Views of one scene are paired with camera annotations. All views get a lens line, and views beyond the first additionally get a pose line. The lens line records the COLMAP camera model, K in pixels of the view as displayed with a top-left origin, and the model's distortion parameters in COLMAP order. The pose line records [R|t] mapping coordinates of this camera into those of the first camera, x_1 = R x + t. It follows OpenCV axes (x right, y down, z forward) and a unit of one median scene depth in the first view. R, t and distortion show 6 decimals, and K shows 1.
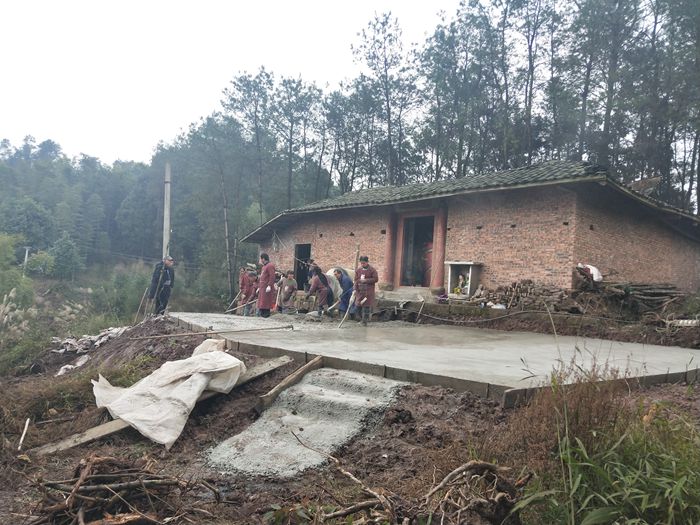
lens RADIAL K [[530.5, 0, 350.0], [0, 530.5, 262.5], [0, 0, 1]] dist [0.042607, -0.000699]
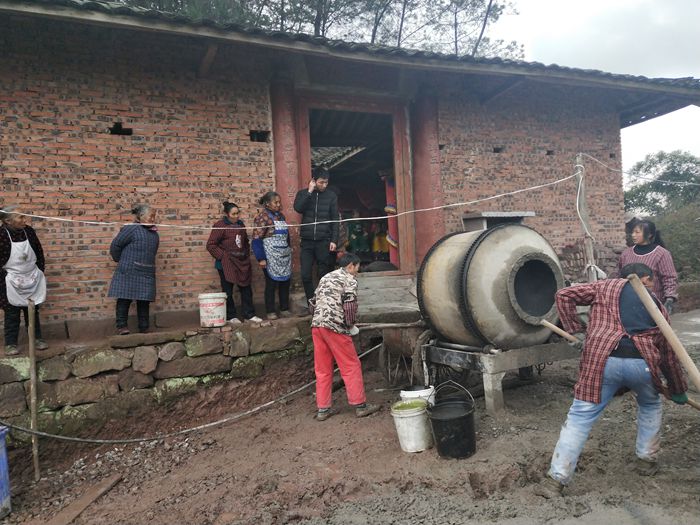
lens RADIAL K [[530.5, 0, 350.0], [0, 530.5, 262.5], [0, 0, 1]] dist [0.042607, -0.000699]
pose [[0.288201, -0.078635, 0.954336, -0.247289], [0.024560, 0.996902, 0.074725, 0.003570], [-0.957255, 0.001902, 0.289240, 0.737847]]
